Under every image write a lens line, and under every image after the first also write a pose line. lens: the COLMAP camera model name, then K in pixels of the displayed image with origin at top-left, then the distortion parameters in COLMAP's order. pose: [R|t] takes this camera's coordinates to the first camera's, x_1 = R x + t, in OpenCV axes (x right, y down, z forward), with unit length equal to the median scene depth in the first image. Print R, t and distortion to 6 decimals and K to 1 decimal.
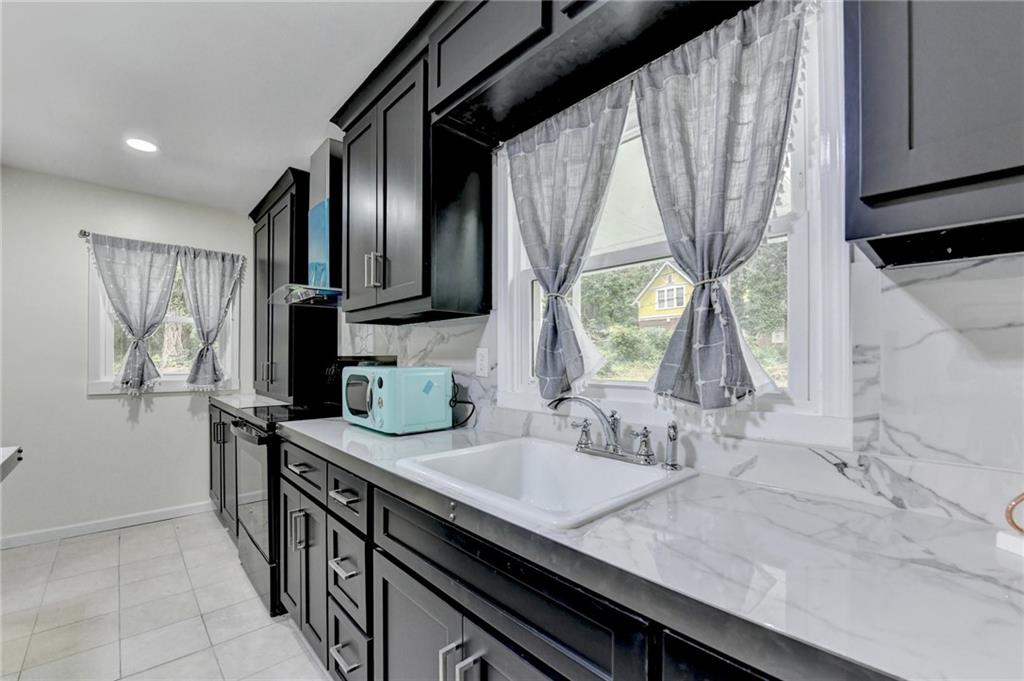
lens RADIAL K [[426.3, 0, 514.9], [0, 426.3, 360.9], [0, 0, 1]] dist [-0.014347, -0.001567]
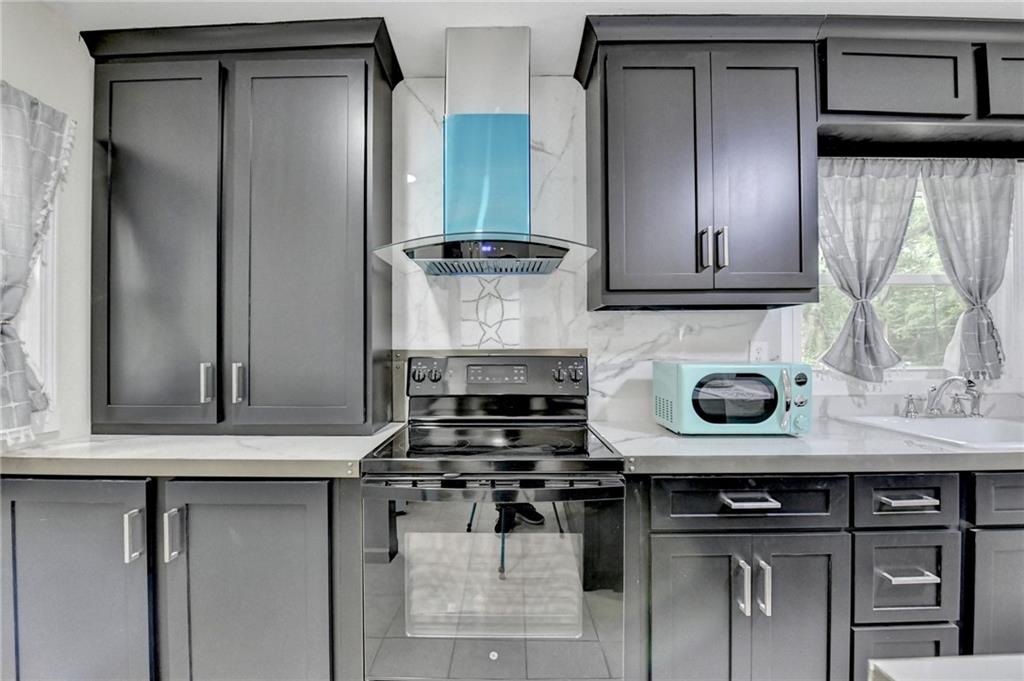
lens RADIAL K [[426.3, 0, 496.1], [0, 426.3, 349.8], [0, 0, 1]] dist [-0.014347, -0.001567]
pose [[0.683172, -0.005851, 0.730234, -1.595822], [0.011911, 0.999924, -0.003131, -0.017324], [-0.730160, 0.010837, 0.683190, 0.964993]]
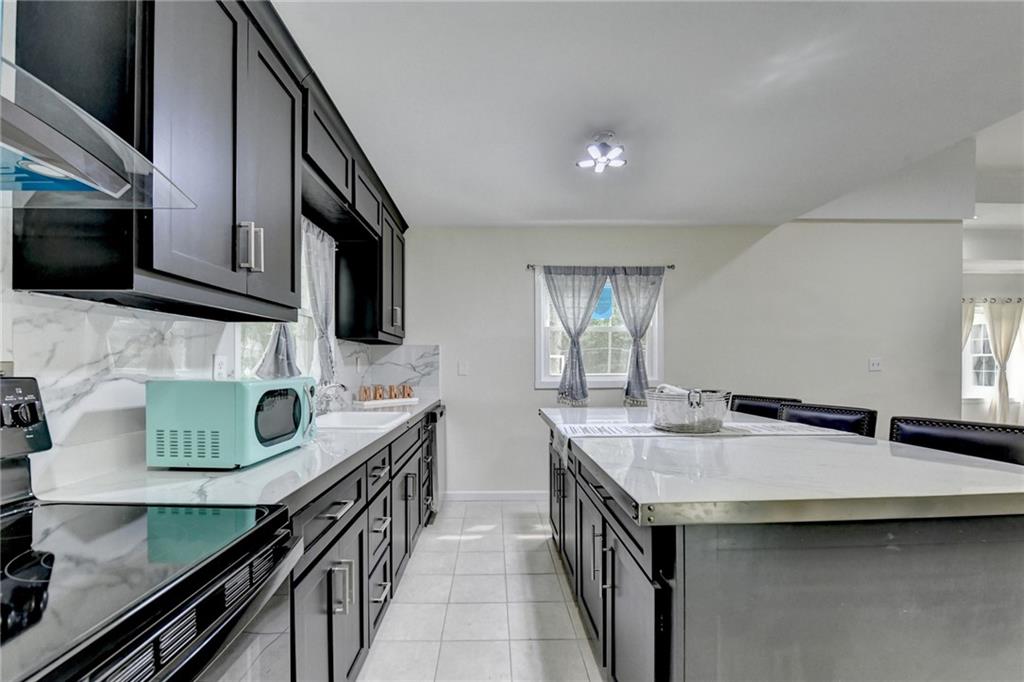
lens RADIAL K [[426.3, 0, 496.8], [0, 426.3, 361.5], [0, 0, 1]] dist [-0.014347, -0.001567]
pose [[-0.738989, 0.001388, 0.673716, -1.475740], [0.002856, 0.999995, 0.001073, -0.020470], [-0.673711, 0.002717, -0.738990, 1.620650]]
